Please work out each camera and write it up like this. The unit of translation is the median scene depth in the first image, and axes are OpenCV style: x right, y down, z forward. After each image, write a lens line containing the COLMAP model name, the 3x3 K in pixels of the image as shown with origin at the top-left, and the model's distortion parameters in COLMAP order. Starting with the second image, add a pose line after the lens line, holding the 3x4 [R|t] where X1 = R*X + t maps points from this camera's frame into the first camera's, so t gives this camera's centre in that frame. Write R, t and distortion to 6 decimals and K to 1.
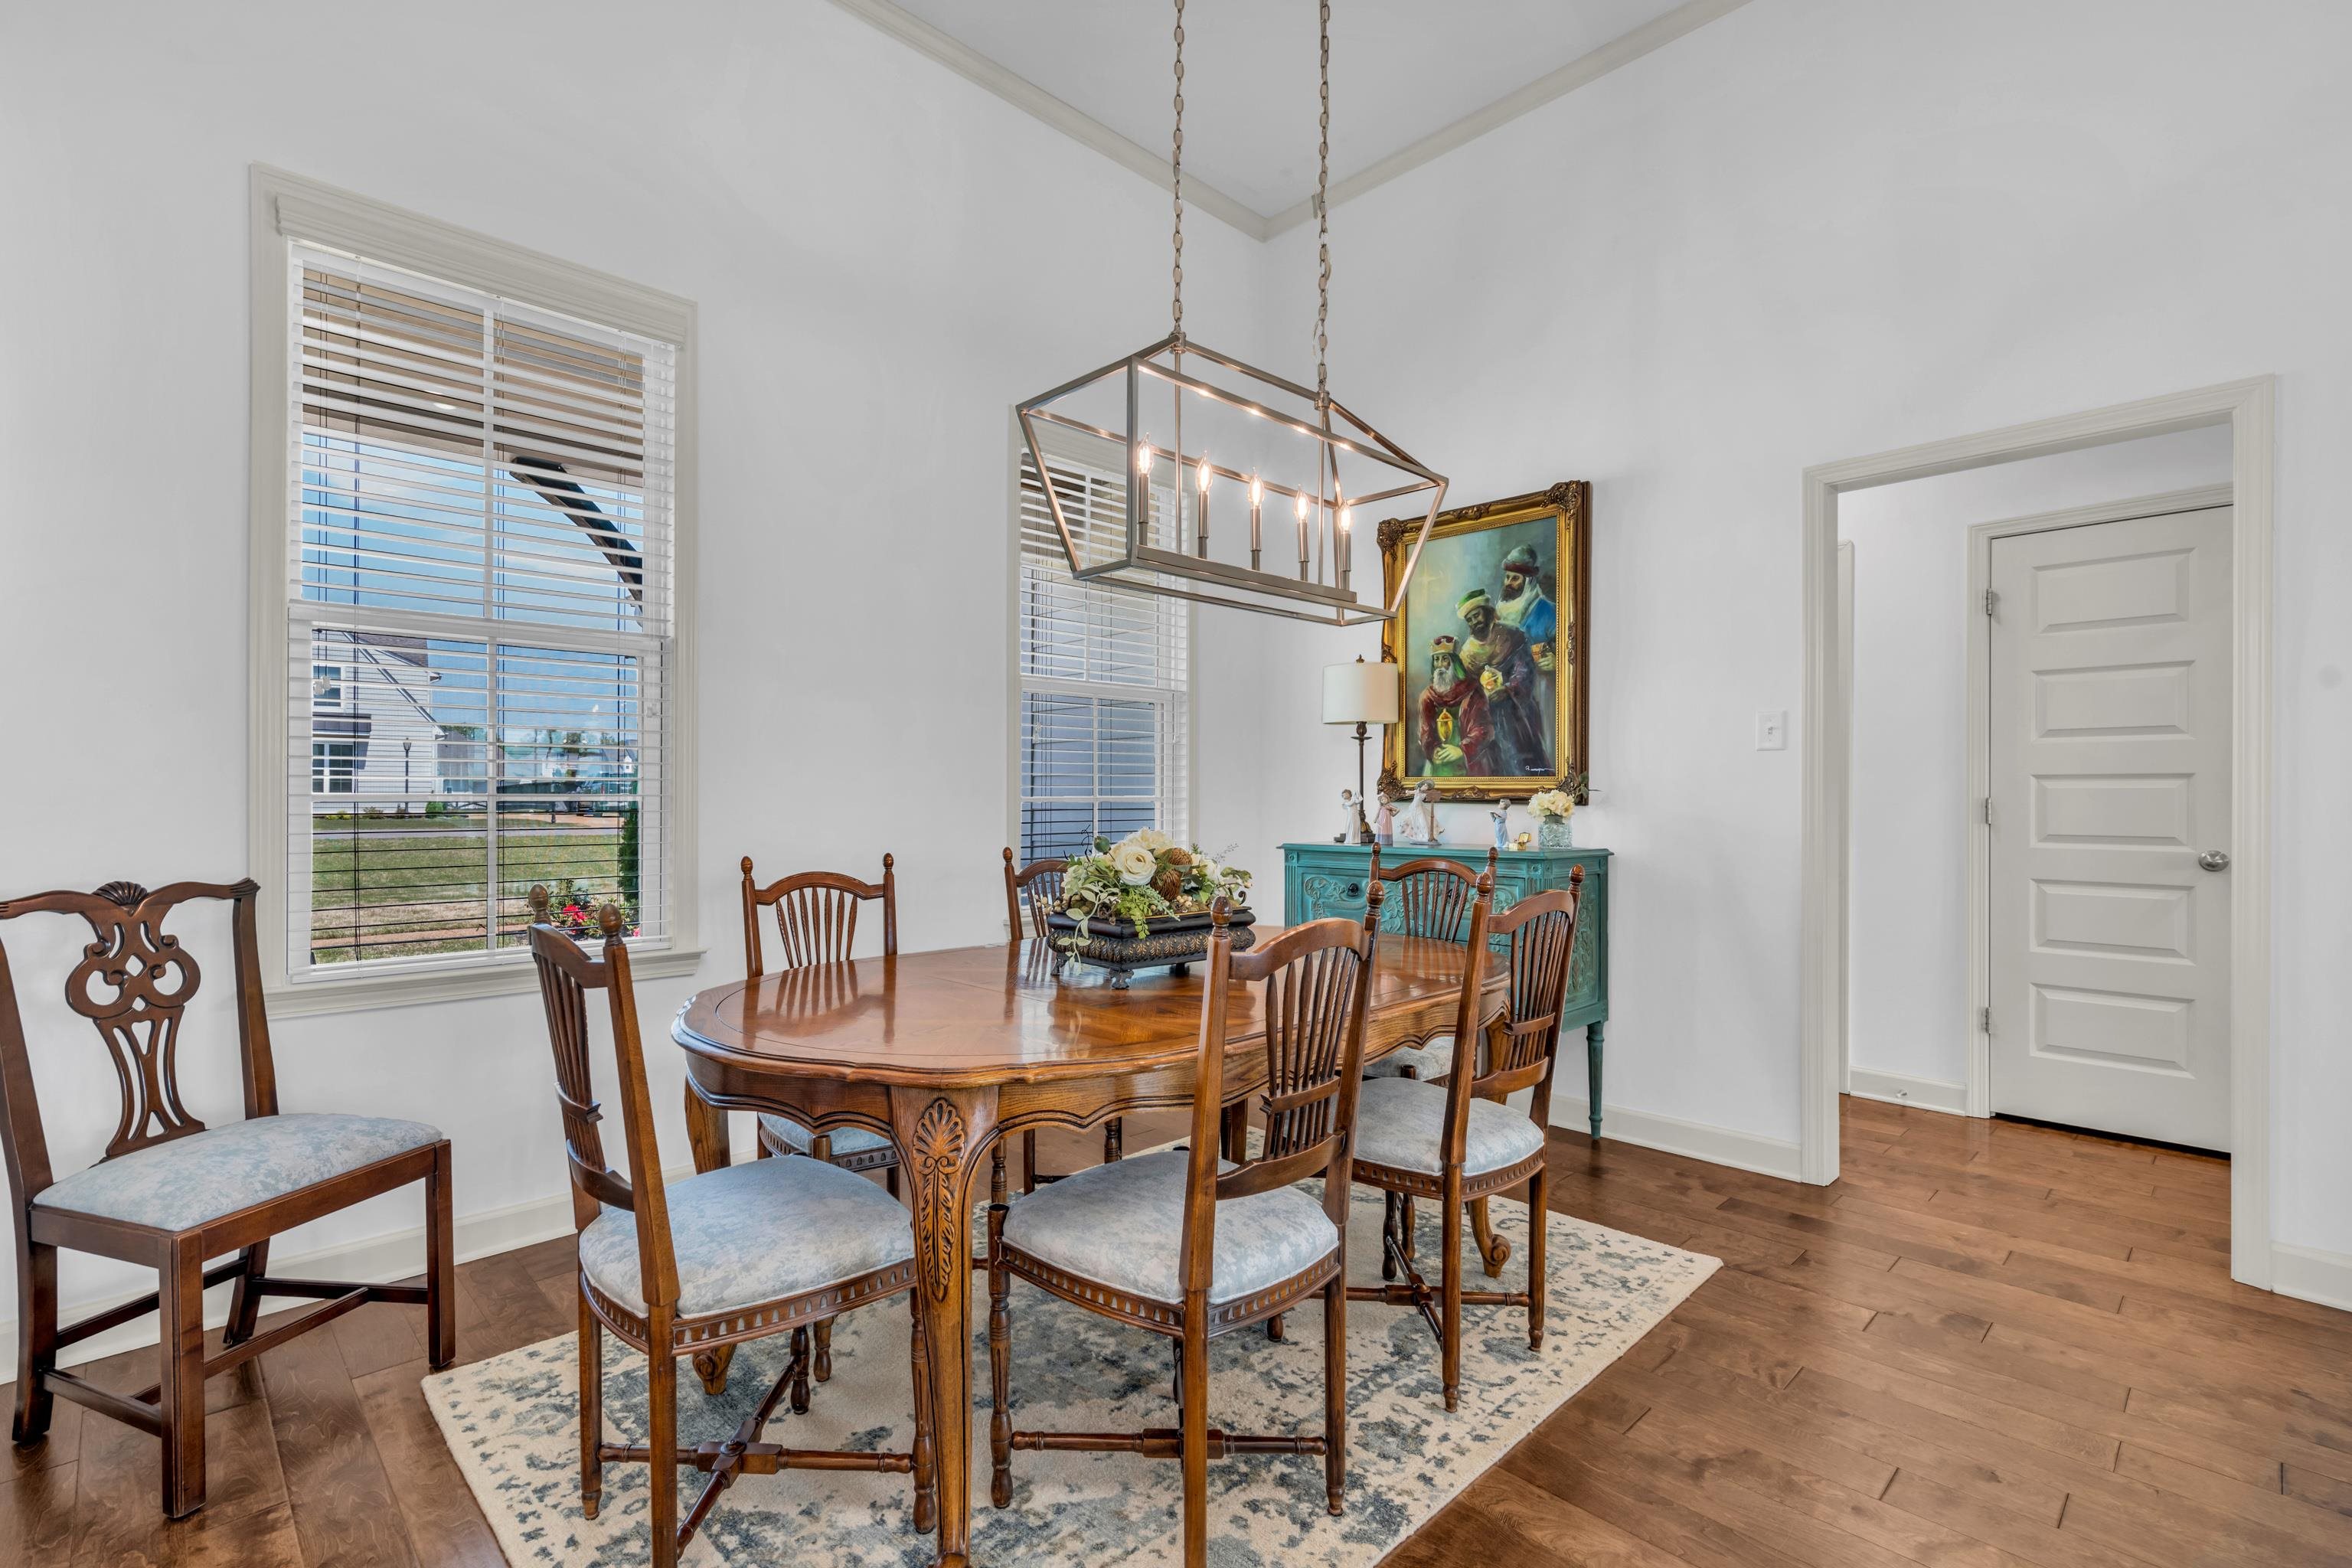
lens RADIAL K [[1050.6, 0, 1051.4], [0, 1050.6, 812.0], [0, 0, 1]] dist [0.004435, 0.000878]
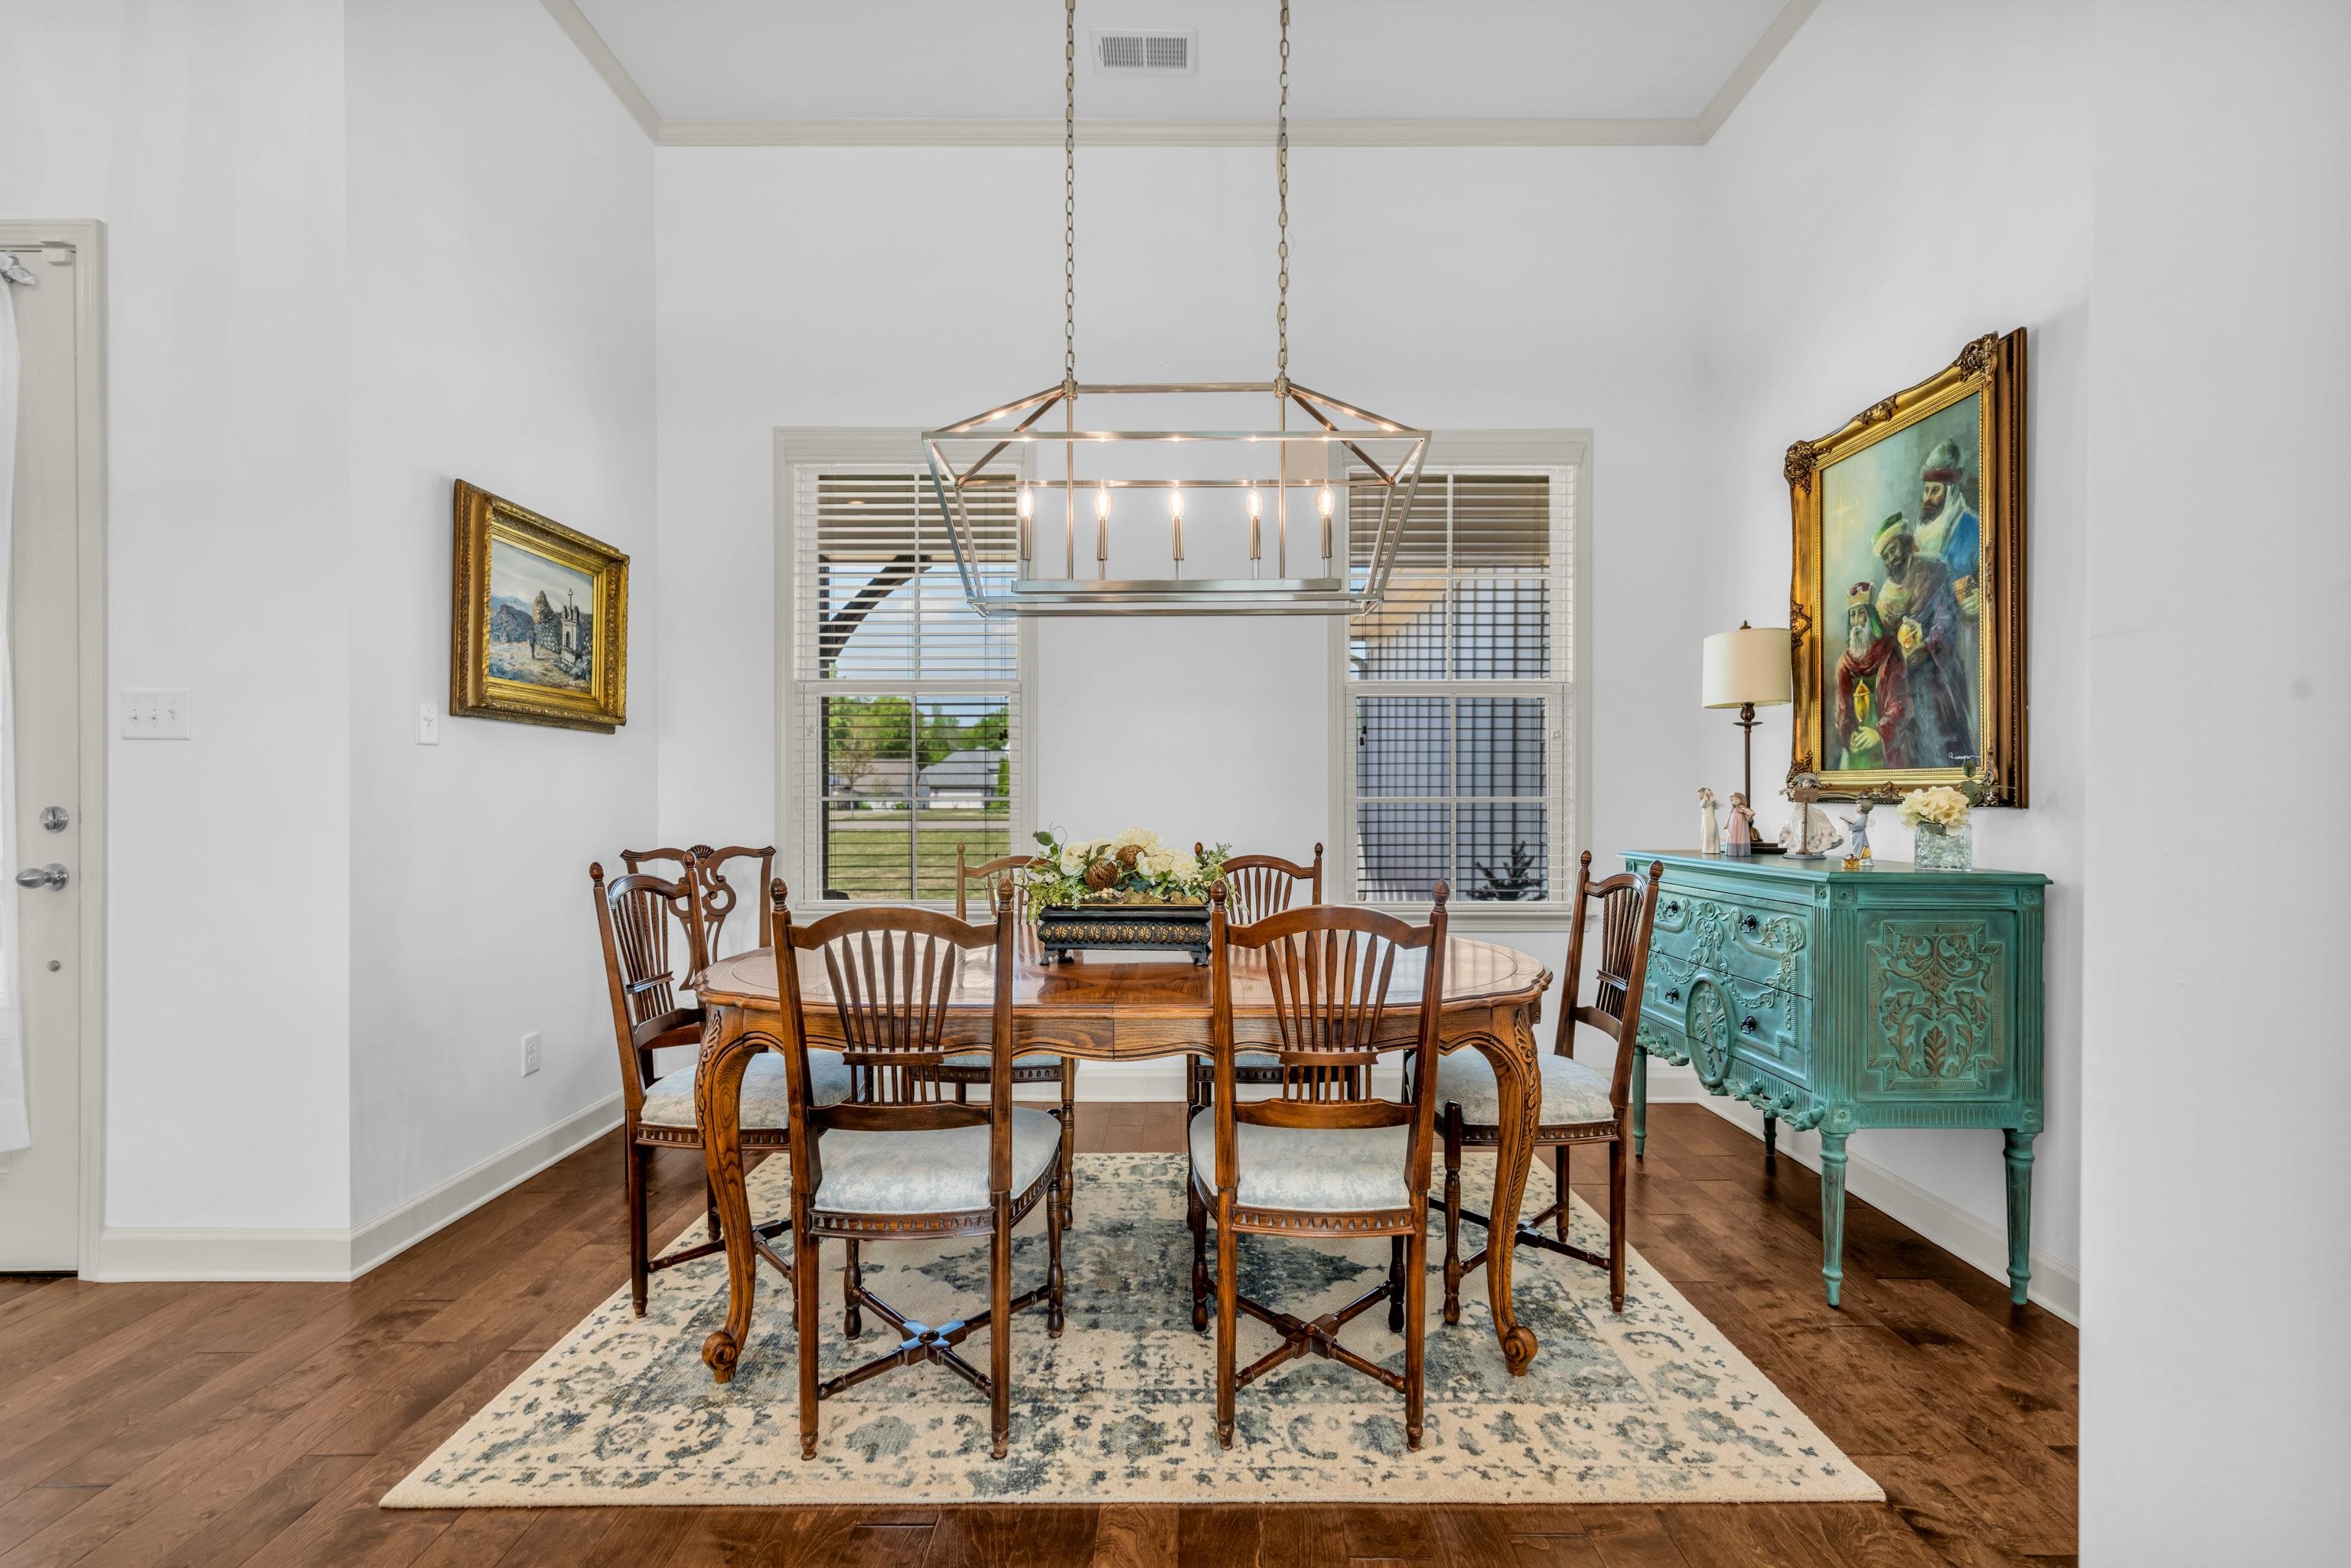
lens RADIAL K [[949.5, 0, 1186.2], [0, 949.5, 813.2], [0, 0, 1]] dist [0.002186, 0.000107]
pose [[0.750585, 0.009090, -0.660711, 0.507635], [-0.007449, 0.999958, 0.005296, -0.002579], [0.660732, 0.000946, 0.750622, 0.187189]]
